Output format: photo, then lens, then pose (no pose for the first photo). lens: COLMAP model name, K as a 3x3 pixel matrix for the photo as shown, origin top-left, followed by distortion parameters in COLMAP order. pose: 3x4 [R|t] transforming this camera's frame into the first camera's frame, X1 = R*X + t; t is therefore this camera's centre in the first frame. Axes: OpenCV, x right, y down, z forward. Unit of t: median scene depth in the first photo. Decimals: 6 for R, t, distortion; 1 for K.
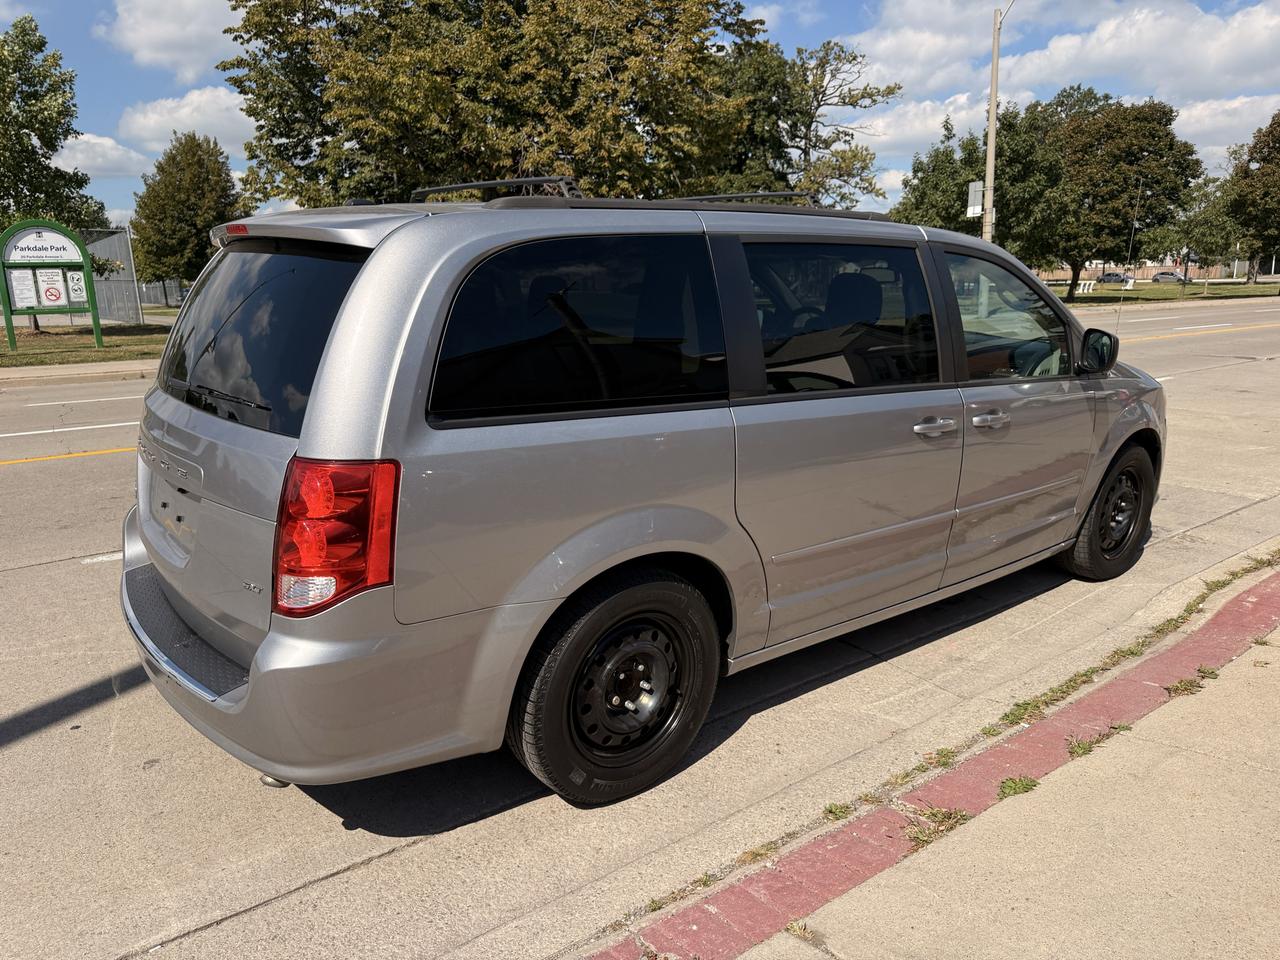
lens RADIAL K [[918.5, 0, 644.4], [0, 918.5, 470.7], [0, 0, 1]] dist [0.017589, -0.024908]
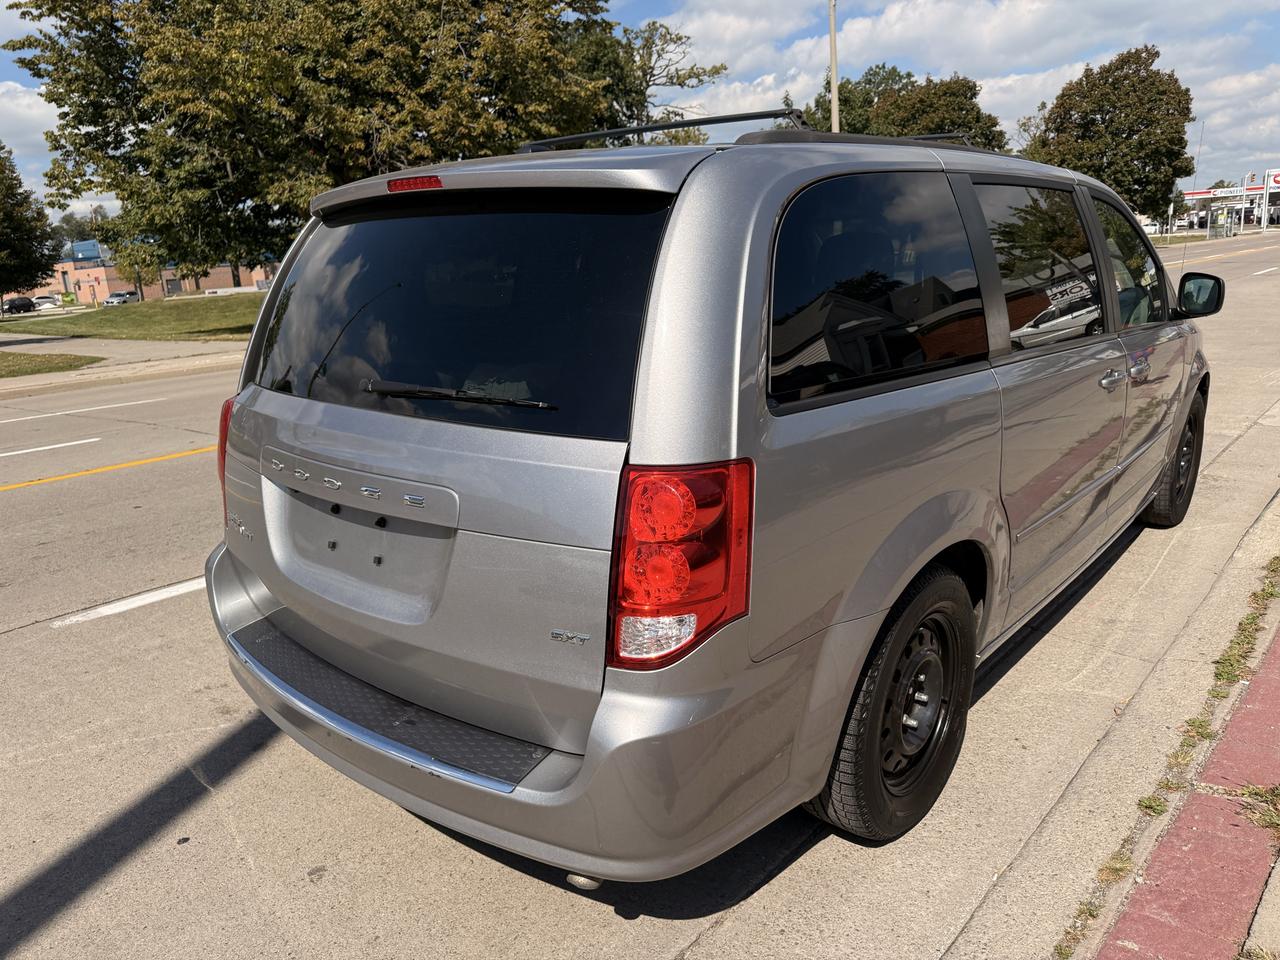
lens RADIAL K [[920.2, 0, 658.4], [0, 920.2, 466.7], [0, 0, 1]] dist [0.011781, -0.018493]
pose [[0.980293, -0.085982, 0.177858, -0.052595], [0.083891, 0.996289, 0.019257, -0.002768], [-0.178854, -0.003957, 0.983868, 0.025505]]
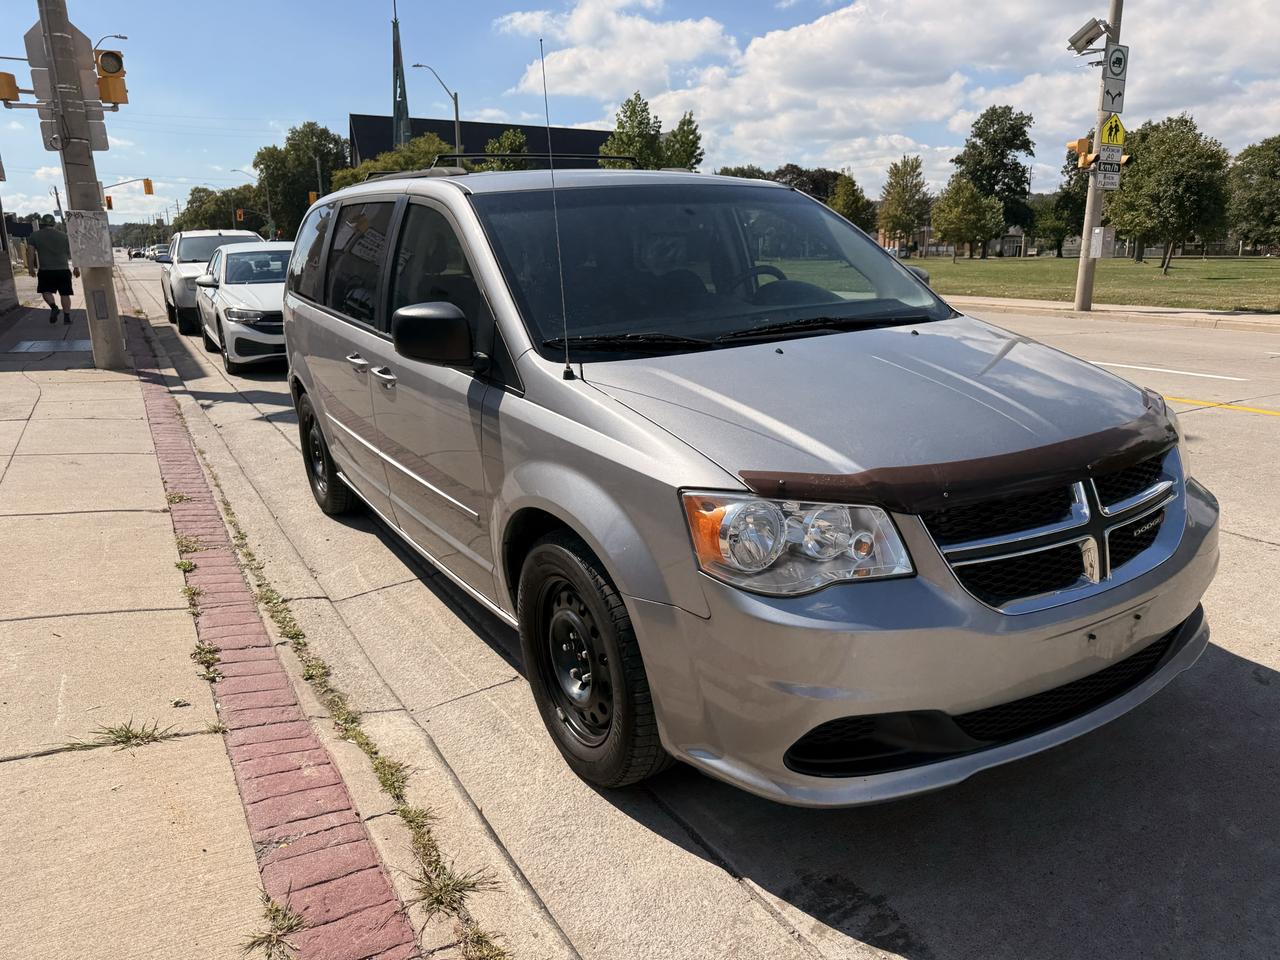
lens RADIAL K [[919.9, 0, 640.4], [0, 919.9, 462.2], [0, 0, 1]] dist [0.017525, -0.025922]
pose [[-0.135941, 0.242166, -0.960664, 0.232274], [-0.194866, 0.944188, 0.265588, -0.050386], [0.971364, 0.223305, -0.081163, 0.243694]]
